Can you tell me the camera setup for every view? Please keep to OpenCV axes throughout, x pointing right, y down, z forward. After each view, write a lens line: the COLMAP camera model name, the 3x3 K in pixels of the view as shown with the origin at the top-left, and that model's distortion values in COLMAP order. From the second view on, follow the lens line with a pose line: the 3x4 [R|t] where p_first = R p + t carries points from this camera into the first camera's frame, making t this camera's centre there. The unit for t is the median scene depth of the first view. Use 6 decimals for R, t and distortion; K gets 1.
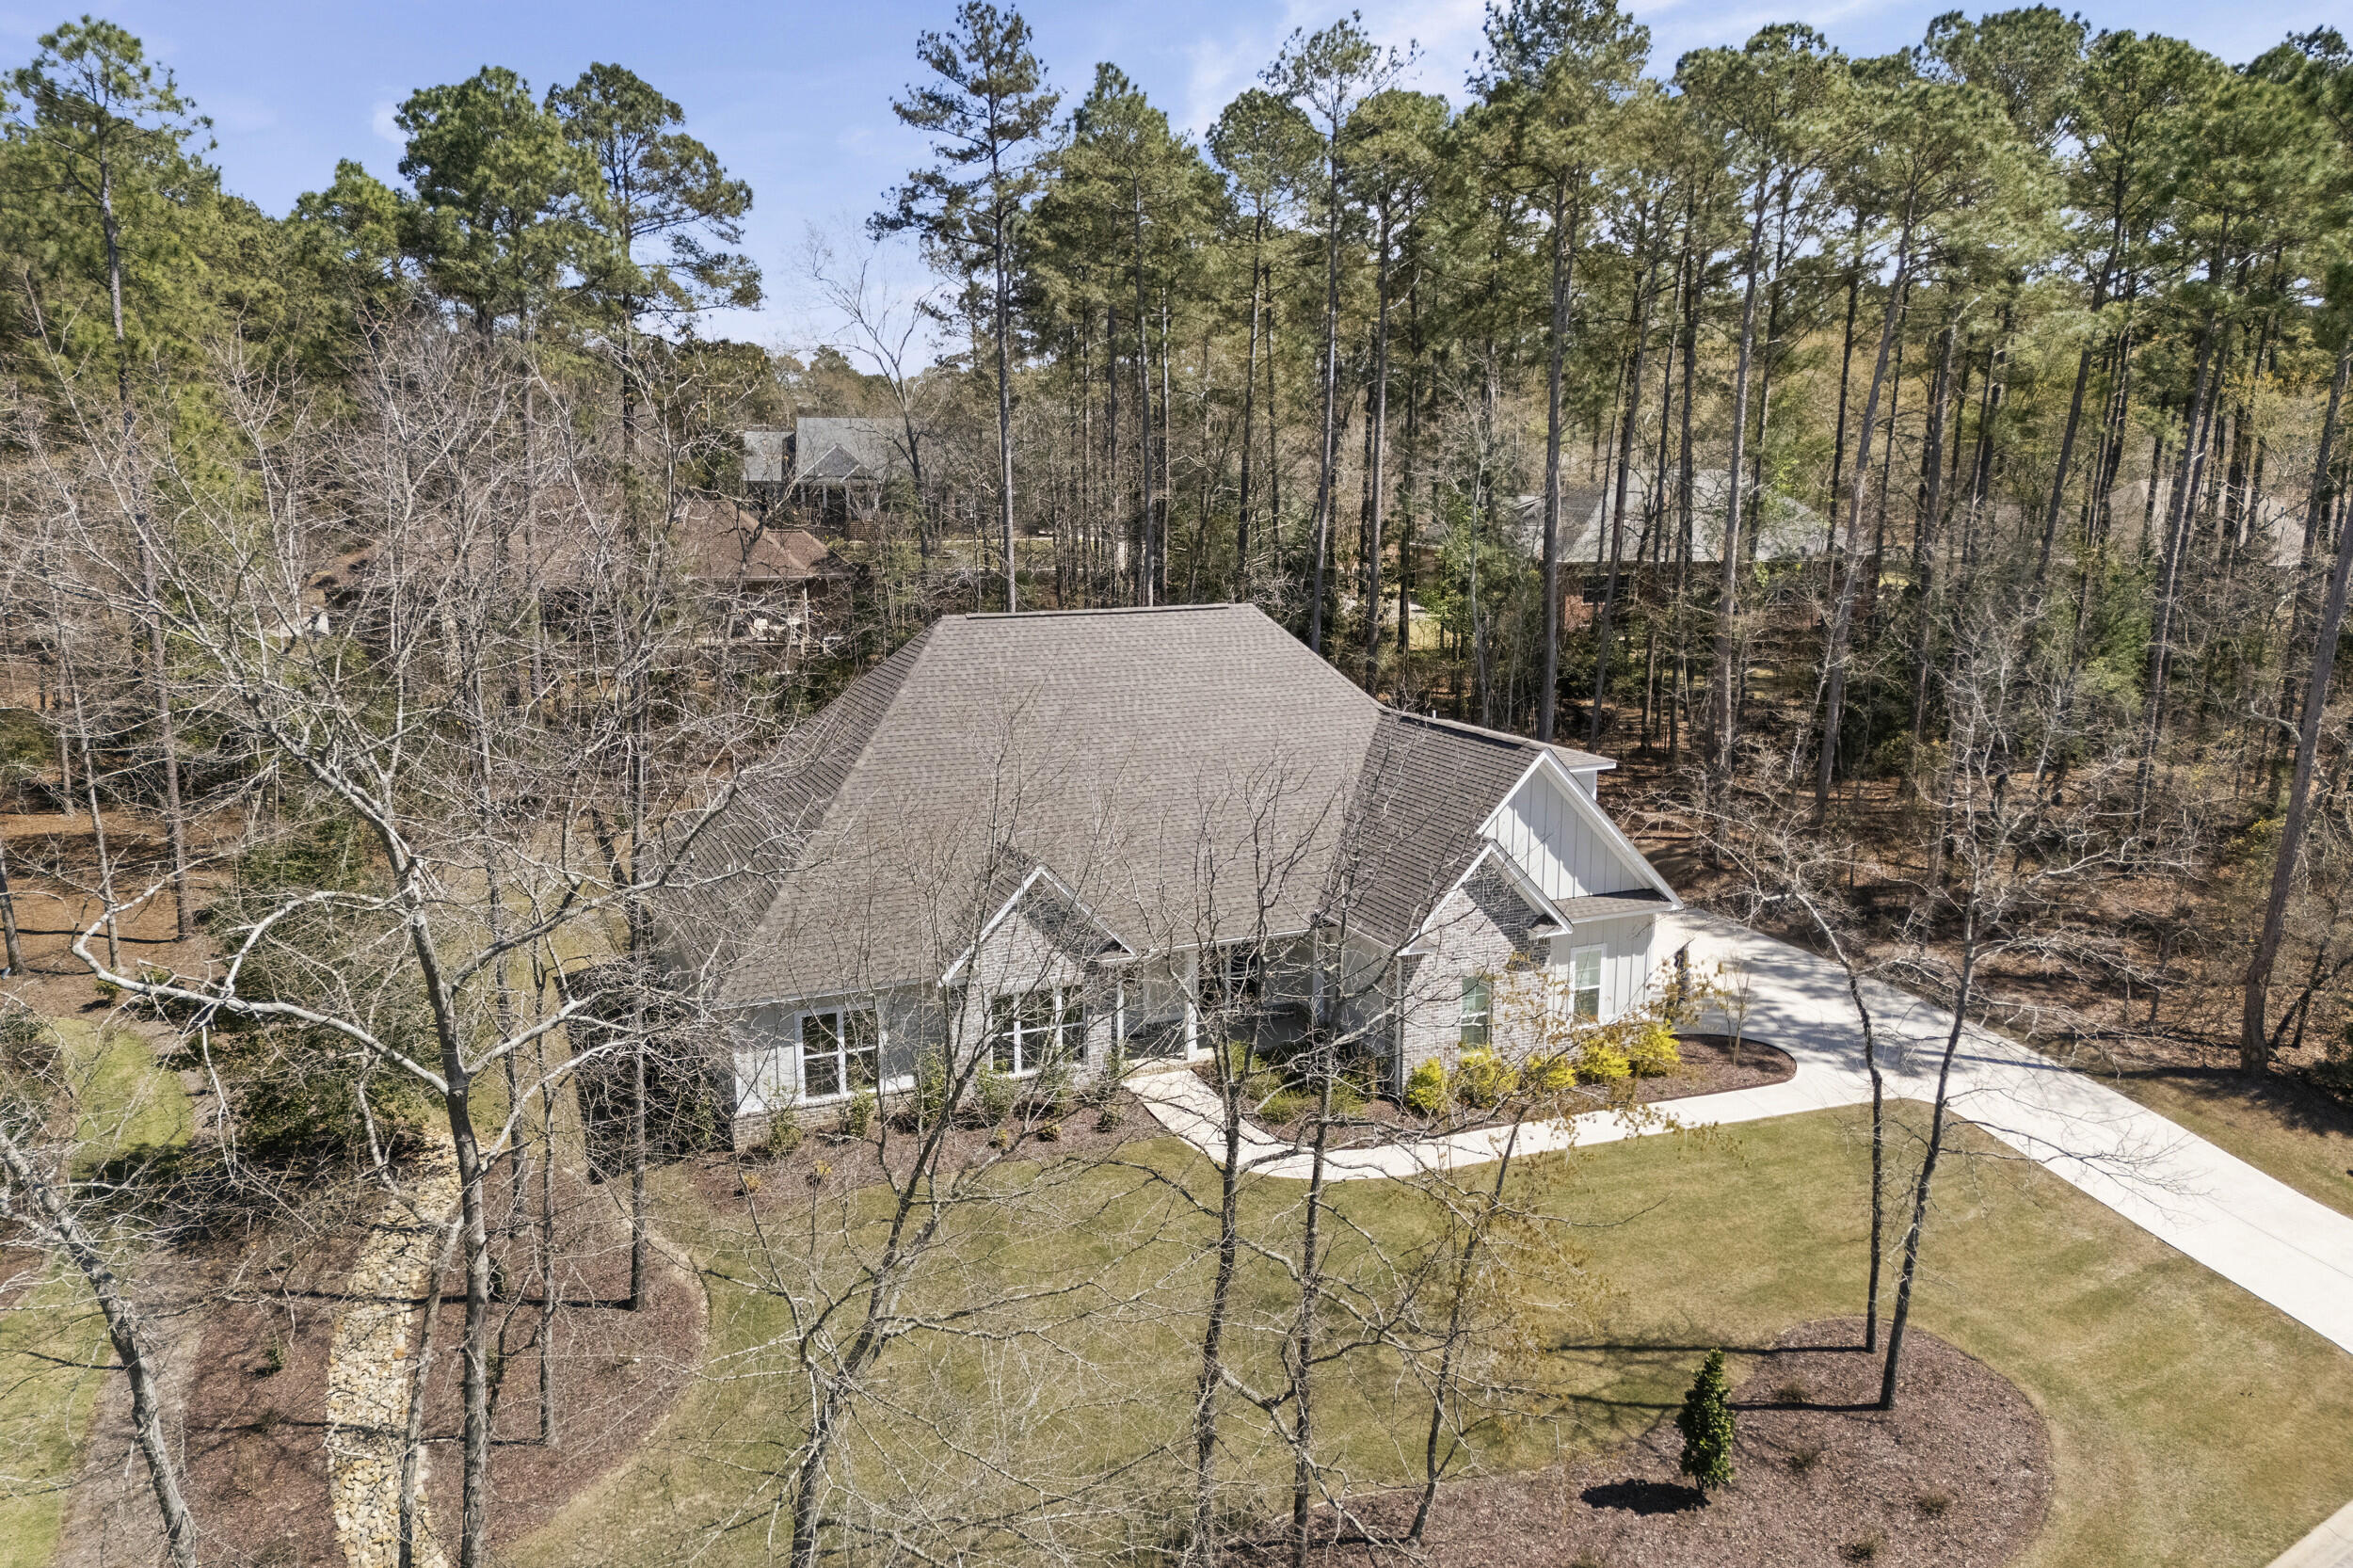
lens RADIAL K [[1709.1, 0, 1156.3], [0, 1709.1, 790.3], [0, 0, 1]] dist [0.053087, -0.024224]
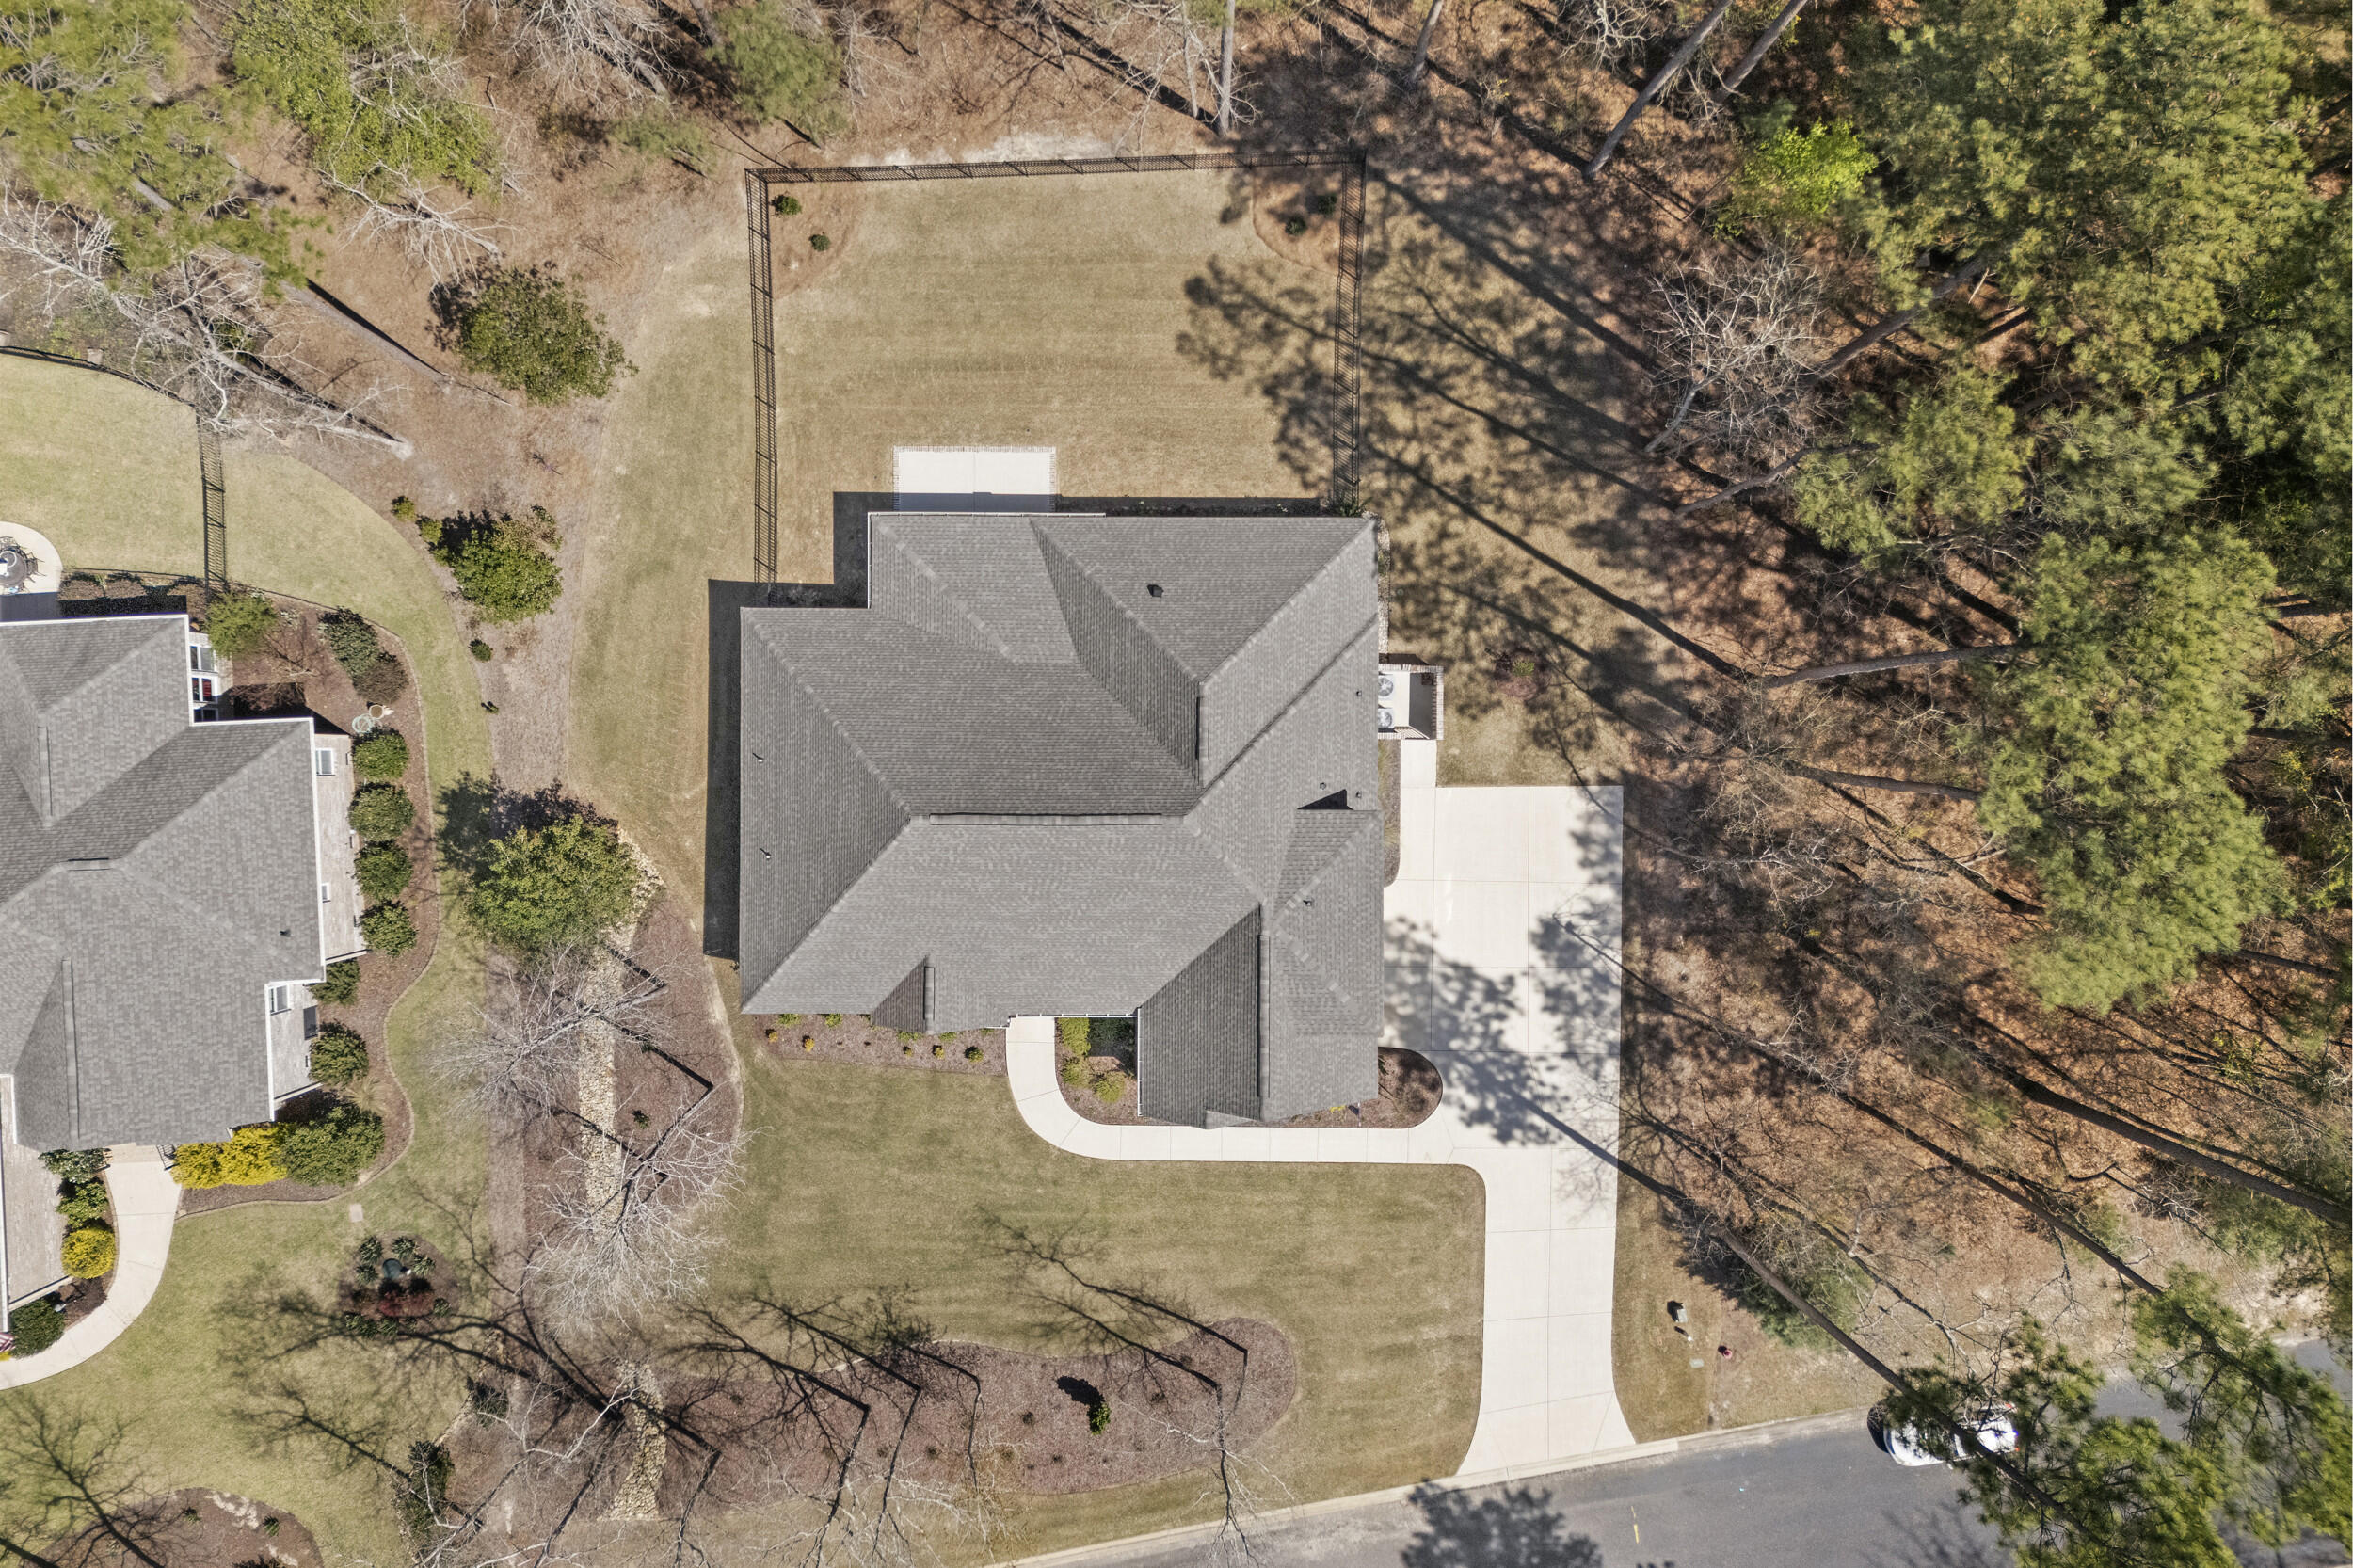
lens RADIAL K [[1709.1, 0, 1172.7], [0, 1709.1, 780.8], [0, 0, 1]] dist [0.053087, -0.024224]
pose [[0.918975, 0.394118, -0.012483, 0.068264], [-0.077094, 0.210628, 0.974522, -1.444148], [0.386706, -0.894599, 0.223946, 0.887801]]
